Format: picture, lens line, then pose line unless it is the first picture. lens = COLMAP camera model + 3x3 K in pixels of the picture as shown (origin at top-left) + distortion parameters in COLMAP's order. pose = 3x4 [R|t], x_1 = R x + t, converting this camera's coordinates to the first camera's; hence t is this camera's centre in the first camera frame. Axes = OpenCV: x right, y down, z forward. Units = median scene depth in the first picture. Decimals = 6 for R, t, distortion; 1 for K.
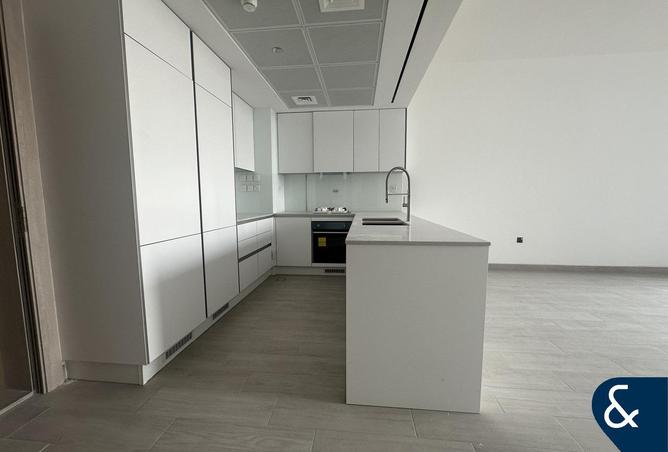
lens RADIAL K [[268.8, 0, 330.9], [0, 268.8, 224.5], [0, 0, 1]] dist [0.001249, 0.000001]
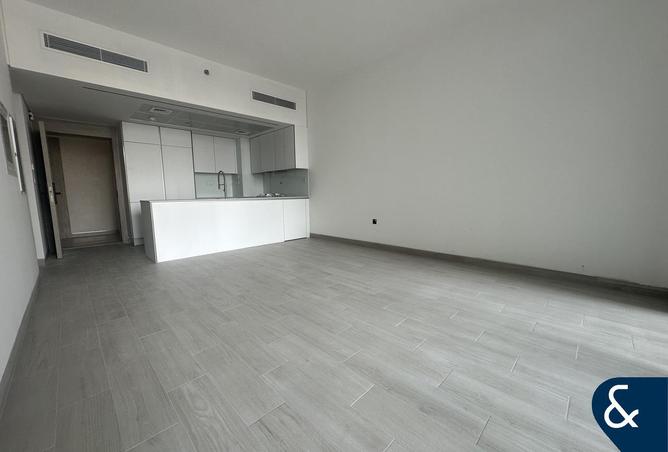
lens RADIAL K [[268.8, 0, 330.9], [0, 268.8, 224.5], [0, 0, 1]] dist [0.001249, 0.000001]
pose [[0.773409, 0.071767, -0.629832, 1.360033], [-0.053928, 0.997418, 0.047430, 0.027390], [0.631610, -0.002717, 0.775282, -0.008999]]
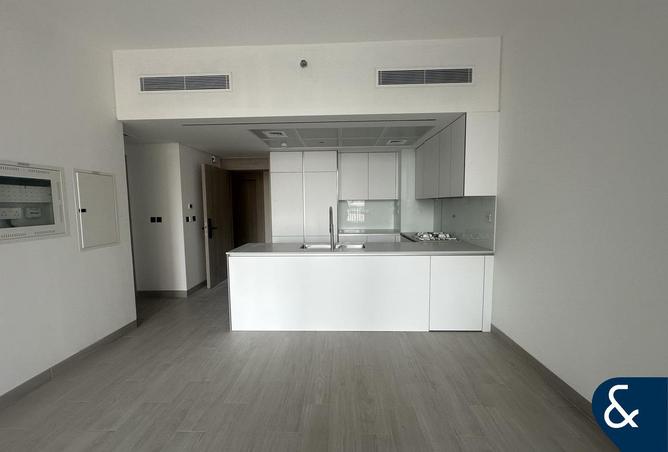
lens RADIAL K [[268.8, 0, 330.9], [0, 268.8, 224.5], [0, 0, 1]] dist [0.001249, 0.000001]
pose [[0.073879, 0.084669, -0.993667, 0.995200], [-0.087547, 0.993093, 0.078111, -0.145746], [0.993417, 0.081221, 0.080781, 0.577298]]
